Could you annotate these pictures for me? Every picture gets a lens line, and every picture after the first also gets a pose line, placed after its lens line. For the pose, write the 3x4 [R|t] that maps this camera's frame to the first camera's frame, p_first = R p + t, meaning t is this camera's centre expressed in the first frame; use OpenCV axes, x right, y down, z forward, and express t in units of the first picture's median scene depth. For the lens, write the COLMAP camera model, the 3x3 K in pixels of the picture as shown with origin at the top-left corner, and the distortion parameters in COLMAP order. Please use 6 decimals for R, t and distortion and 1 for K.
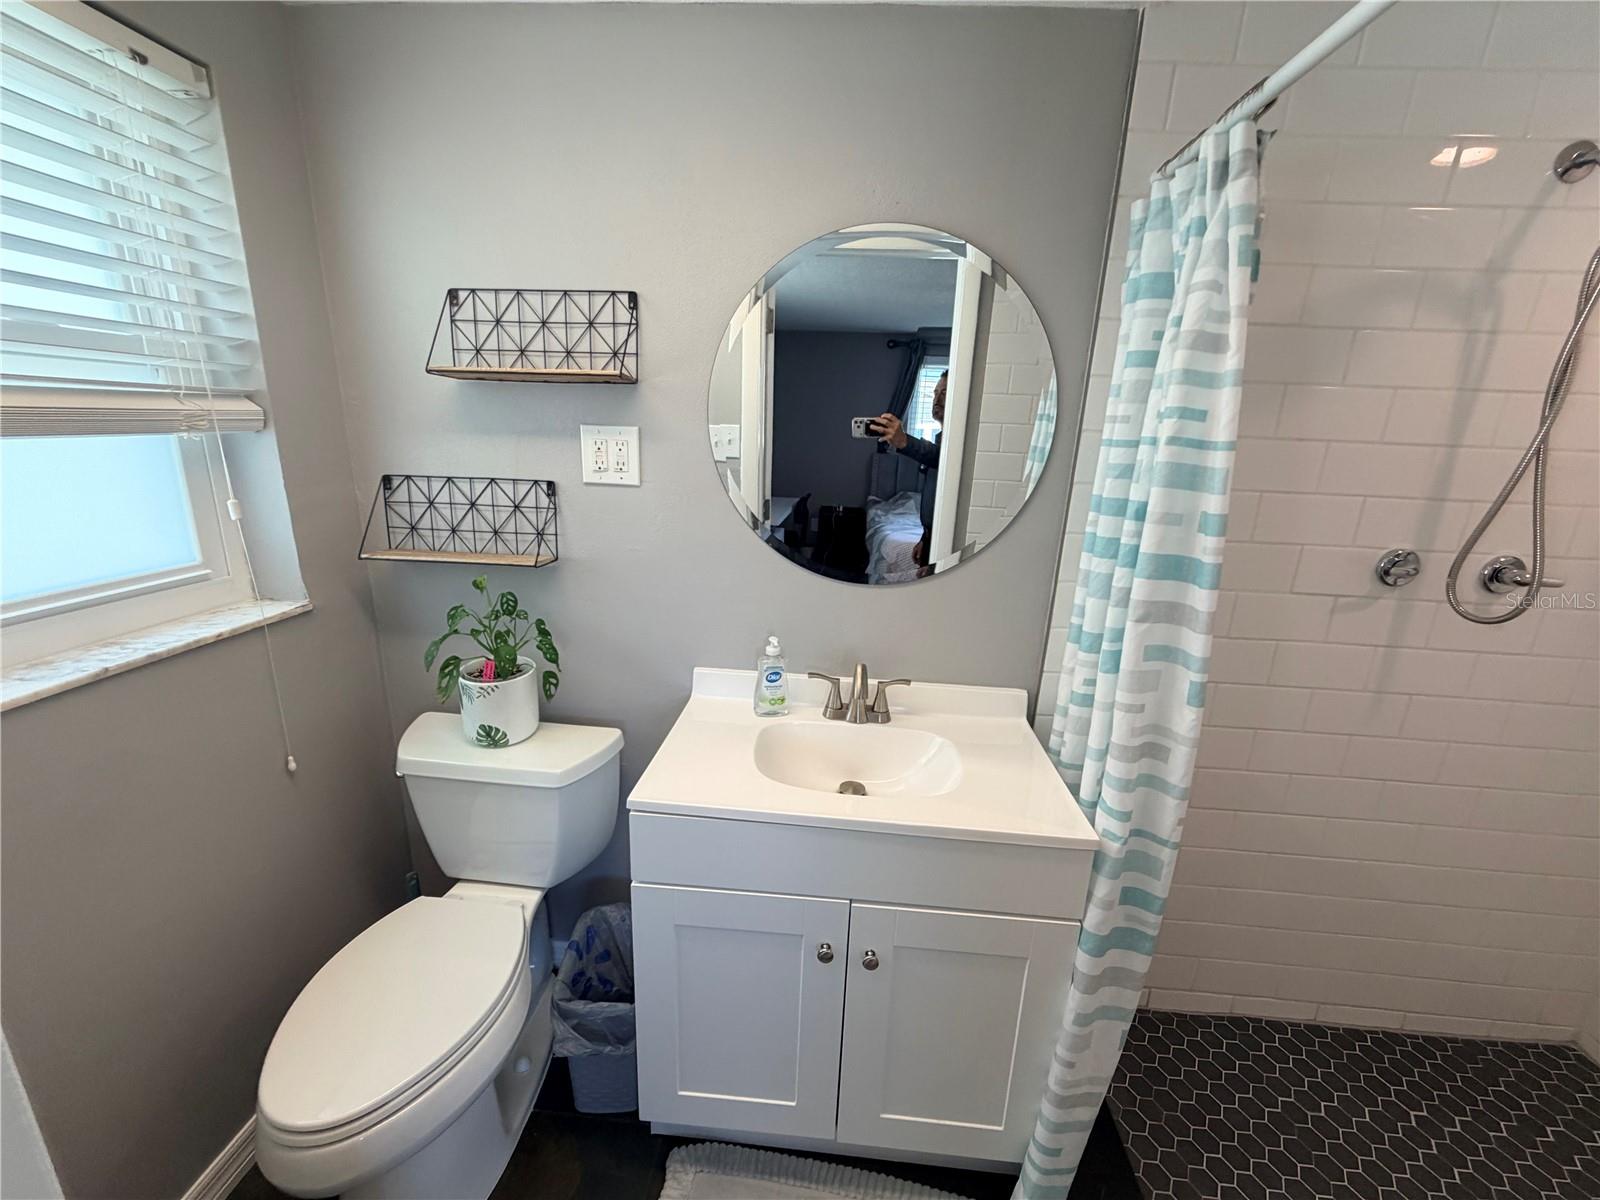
lens RADIAL K [[635.3, 0, 793.4], [0, 635.3, 601.4], [0, 0, 1]] dist [-0.000309, -0.000033]
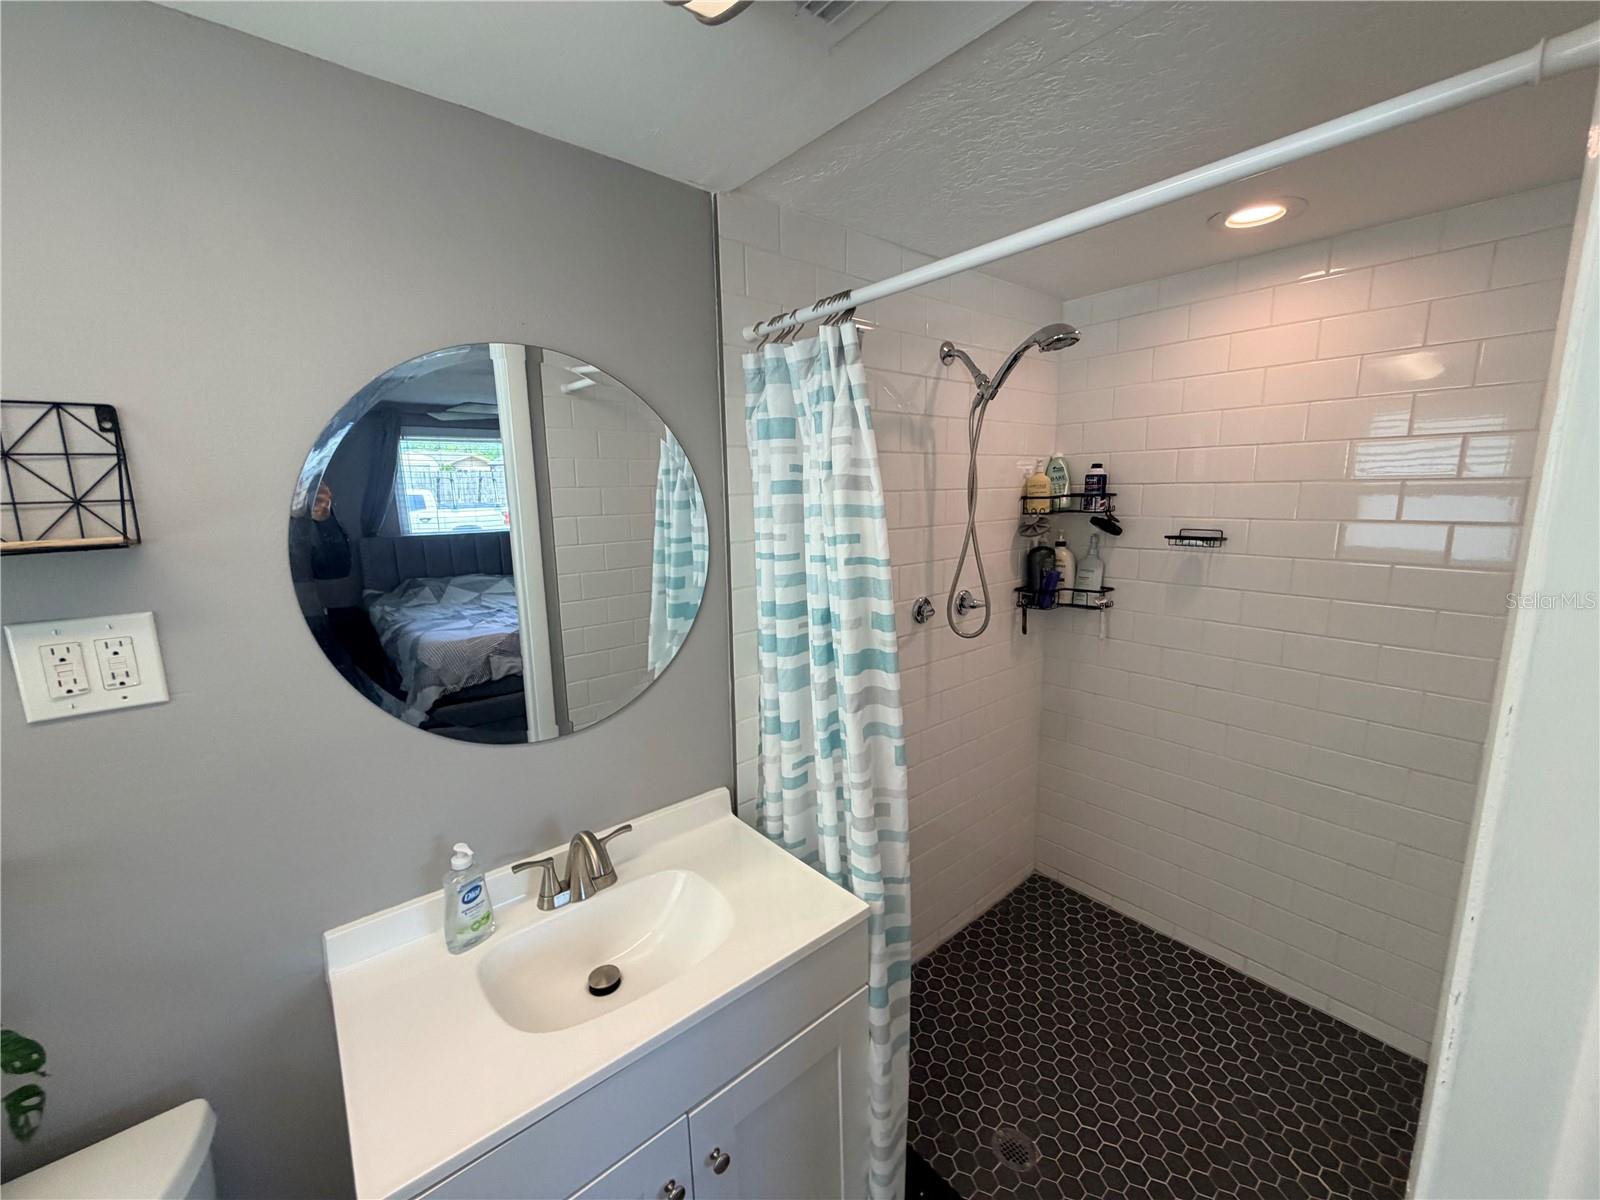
lens RADIAL K [[635.3, 0, 796.4], [0, 635.3, 602.5], [0, 0, 1]] dist [-0.000309, -0.000033]
pose [[0.714380, -0.175399, 0.677419, -0.259414], [0.230447, 0.973044, 0.008922, -0.174782], [-0.660723, 0.149736, 0.735543, 0.152109]]
